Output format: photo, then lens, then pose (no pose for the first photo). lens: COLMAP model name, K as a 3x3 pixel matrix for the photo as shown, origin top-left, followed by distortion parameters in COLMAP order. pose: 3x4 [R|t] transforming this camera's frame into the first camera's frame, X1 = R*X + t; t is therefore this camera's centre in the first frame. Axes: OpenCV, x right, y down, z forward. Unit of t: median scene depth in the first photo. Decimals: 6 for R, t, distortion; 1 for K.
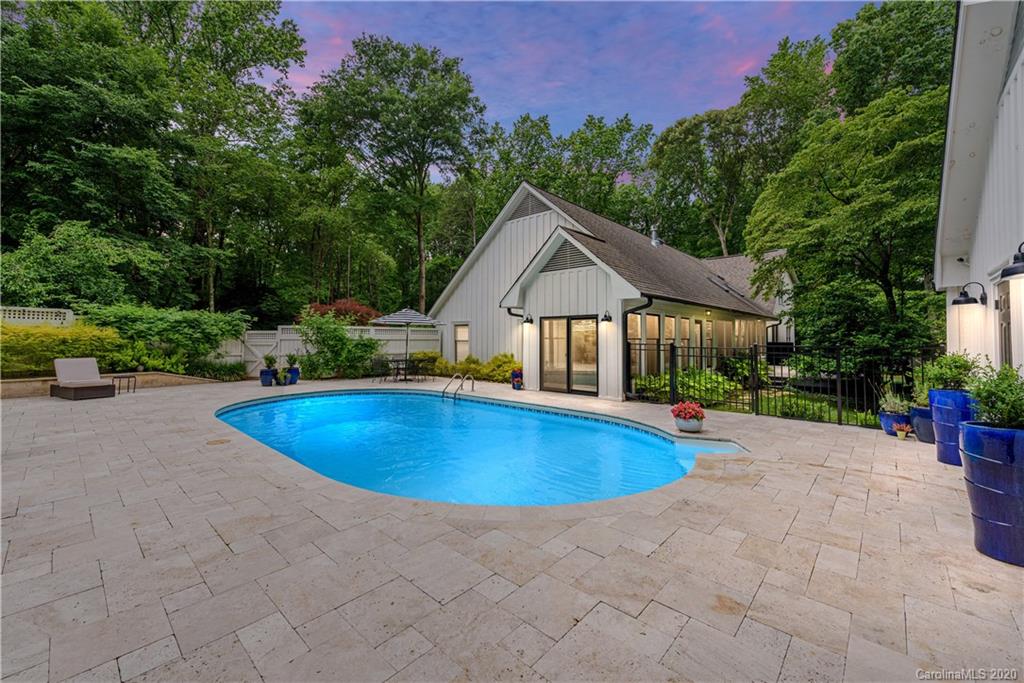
lens RADIAL K [[405.8, 0, 509.6], [0, 405.8, 337.7], [0, 0, 1]] dist [0.003326, -0.000850]
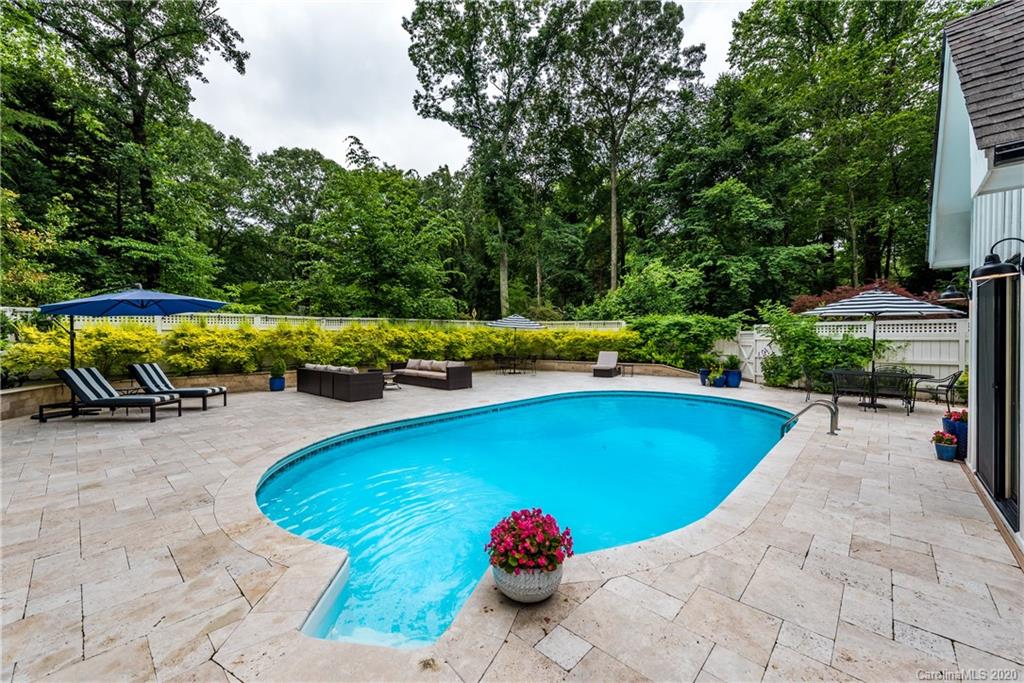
lens RADIAL K [[405.8, 0, 517.9], [0, 405.8, 341.2], [0, 0, 1]] dist [0.003326, -0.000850]
pose [[0.005999, 0.004948, -0.999970, 1.386602], [0.001860, 0.999986, 0.004959, 0.006251], [0.999980, -0.001890, 0.005990, 1.699883]]
